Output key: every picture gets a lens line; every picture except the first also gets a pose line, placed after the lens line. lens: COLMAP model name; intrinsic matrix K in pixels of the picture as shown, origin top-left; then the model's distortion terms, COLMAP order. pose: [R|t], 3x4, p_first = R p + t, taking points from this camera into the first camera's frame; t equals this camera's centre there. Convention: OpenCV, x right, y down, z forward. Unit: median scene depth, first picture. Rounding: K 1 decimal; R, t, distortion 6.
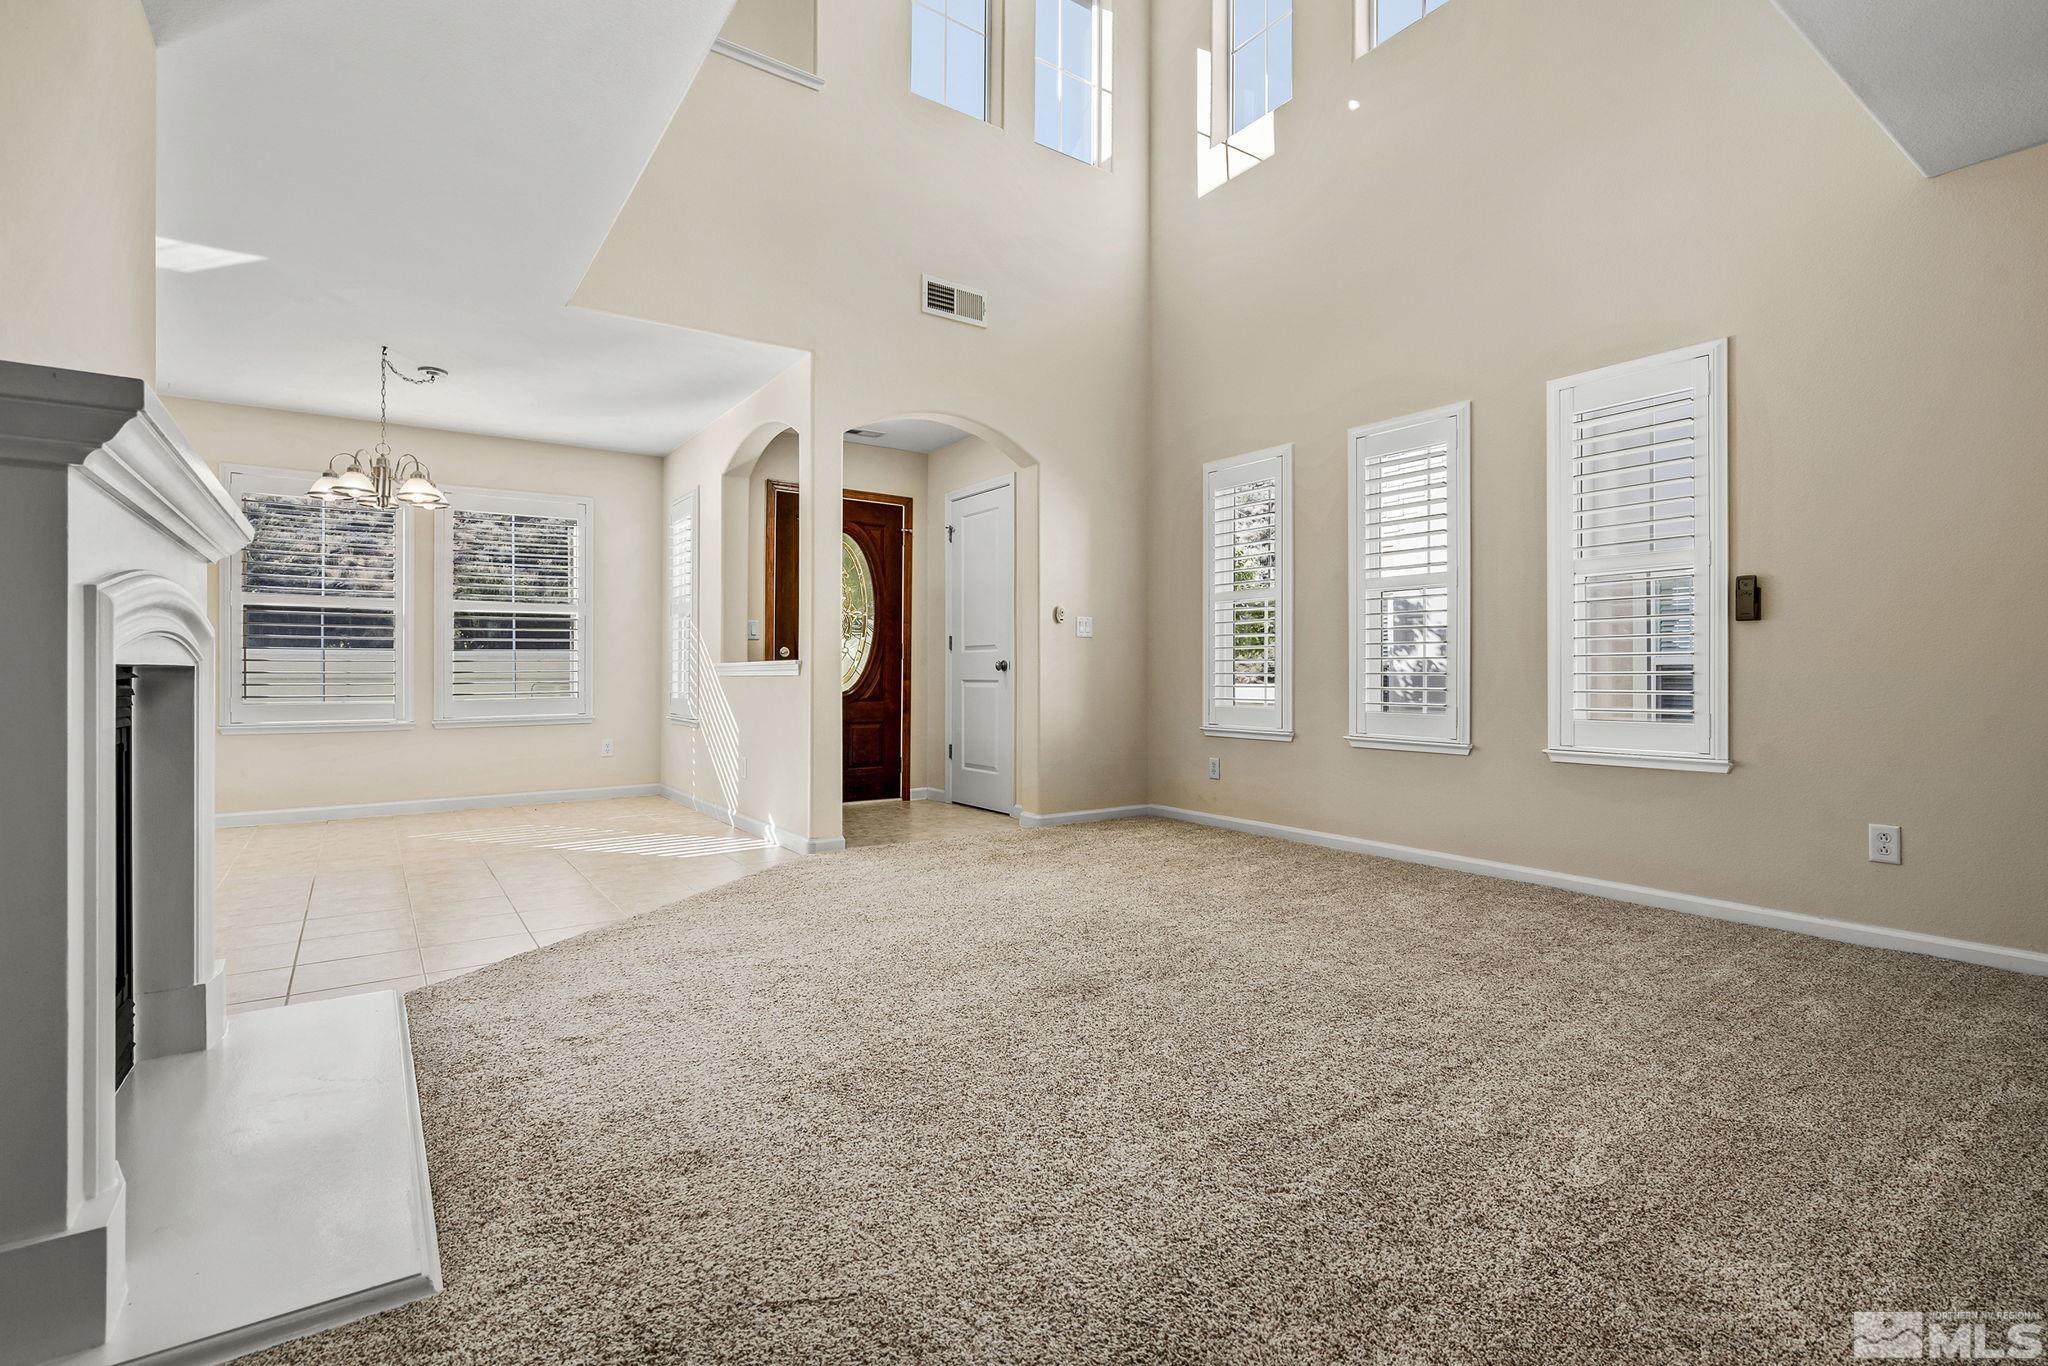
lens RADIAL K [[944.0, 0, 1025.0], [0, 944.0, 670.2], [0, 0, 1]] dist [-0.004316, 0.002808]
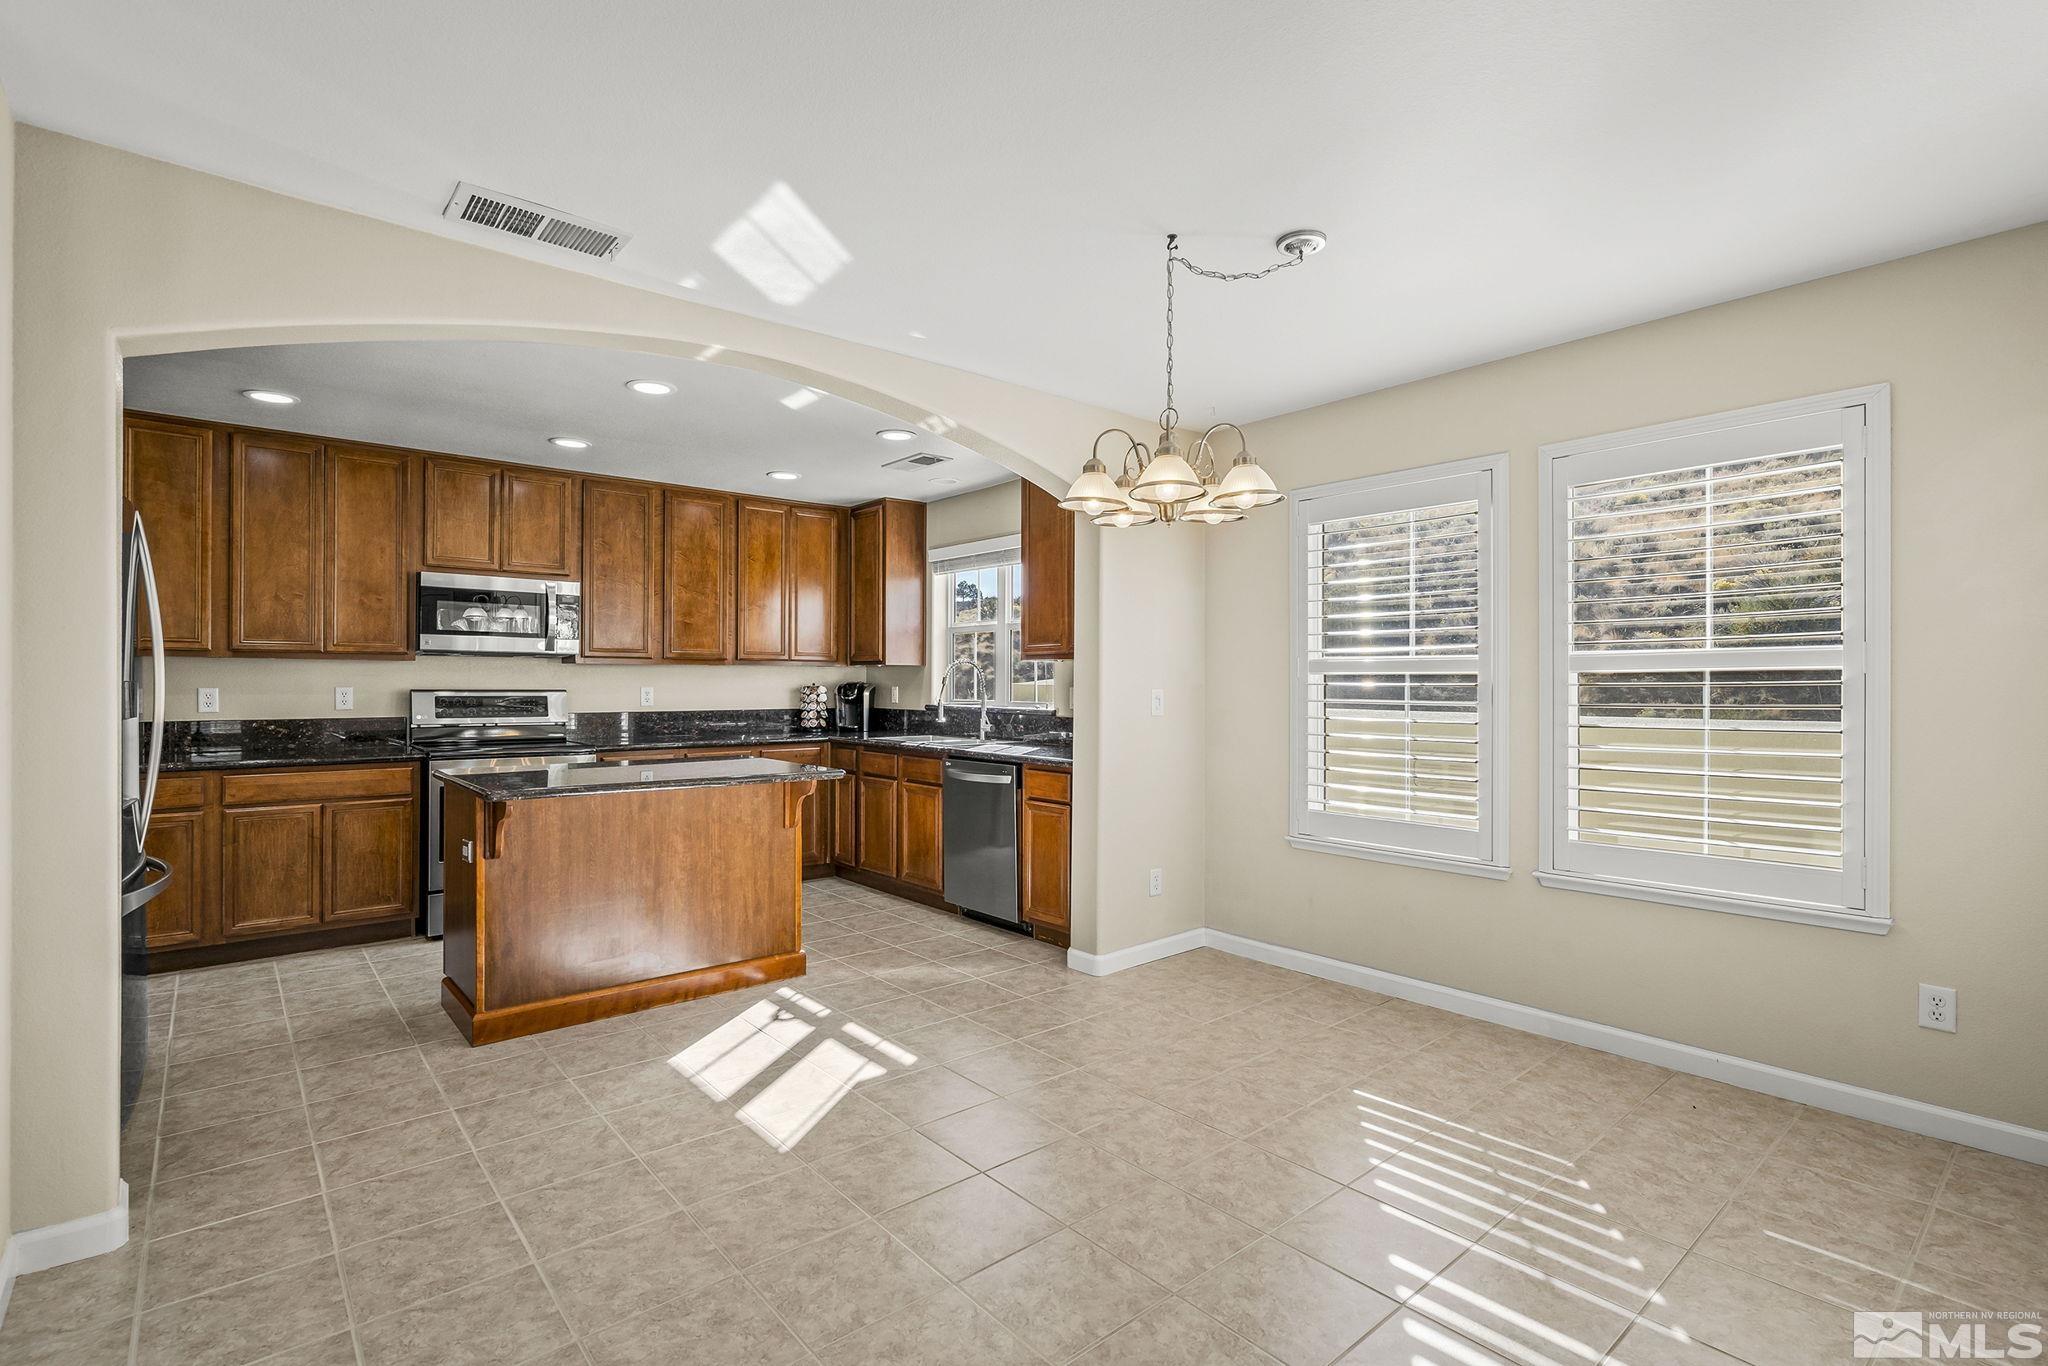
lens RADIAL K [[944.0, 0, 1031.2], [0, 944.0, 681.4], [0, 0, 1]] dist [-0.004316, 0.002808]
pose [[0.094624, -0.001164, -0.995512, -0.101354], [0.003864, 0.999992, -0.000802, -0.060811], [0.995506, -0.003771, 0.094627, 0.666813]]
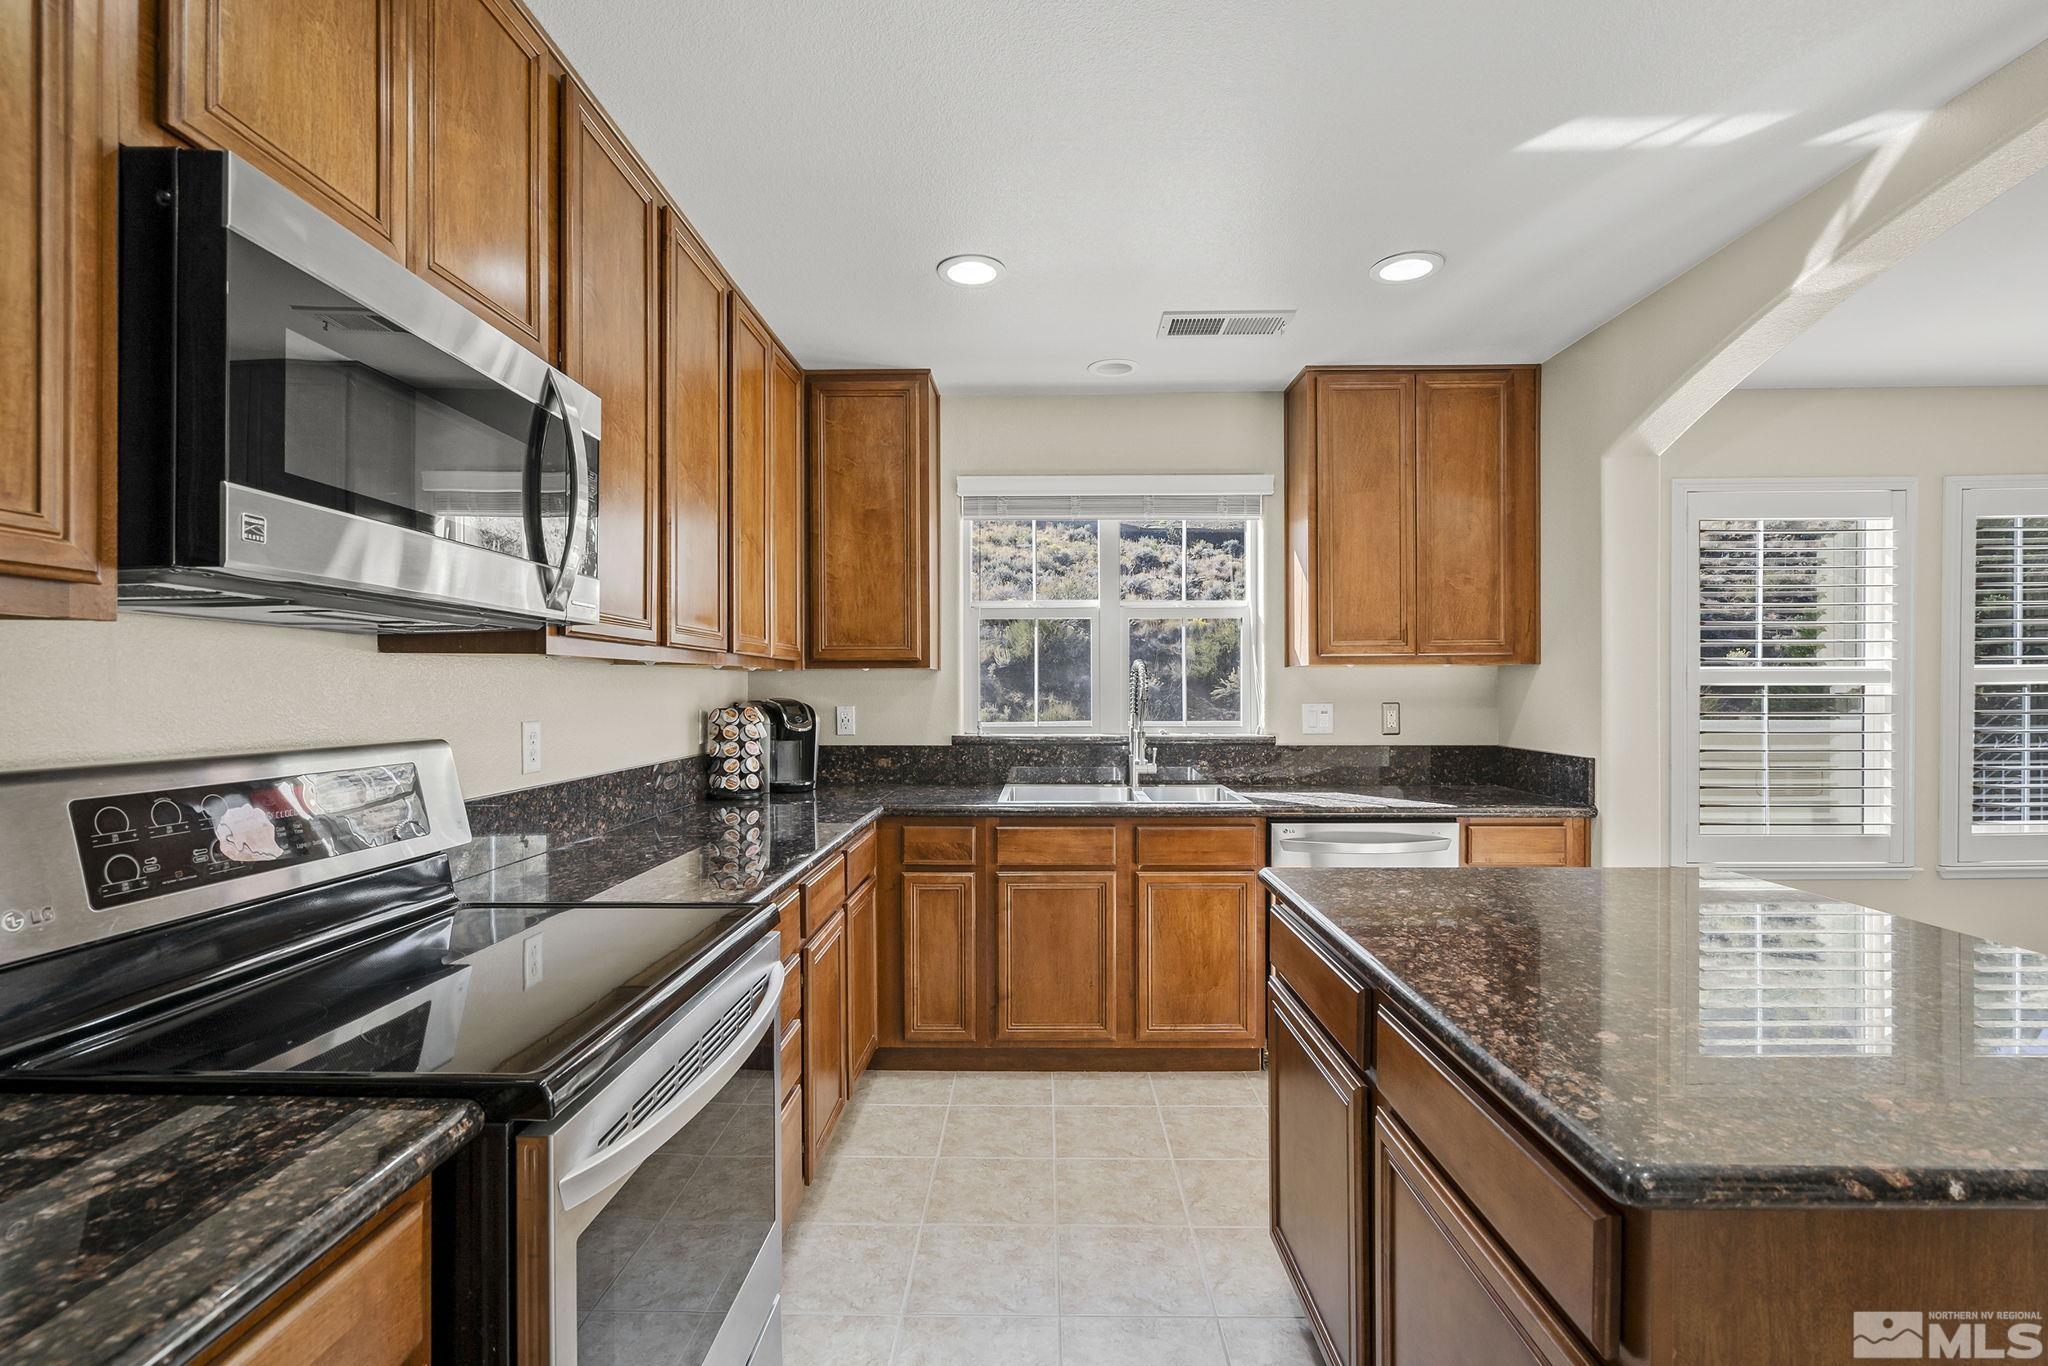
lens RADIAL K [[944.0, 0, 1060.3], [0, 944.0, 693.1], [0, 0, 1]] dist [-0.004316, 0.002808]
pose [[0.808015, 0.000047, -0.589163, -0.752362], [0.005813, 0.999951, 0.008052, -0.069218], [0.589134, -0.009931, 0.807974, 0.175968]]
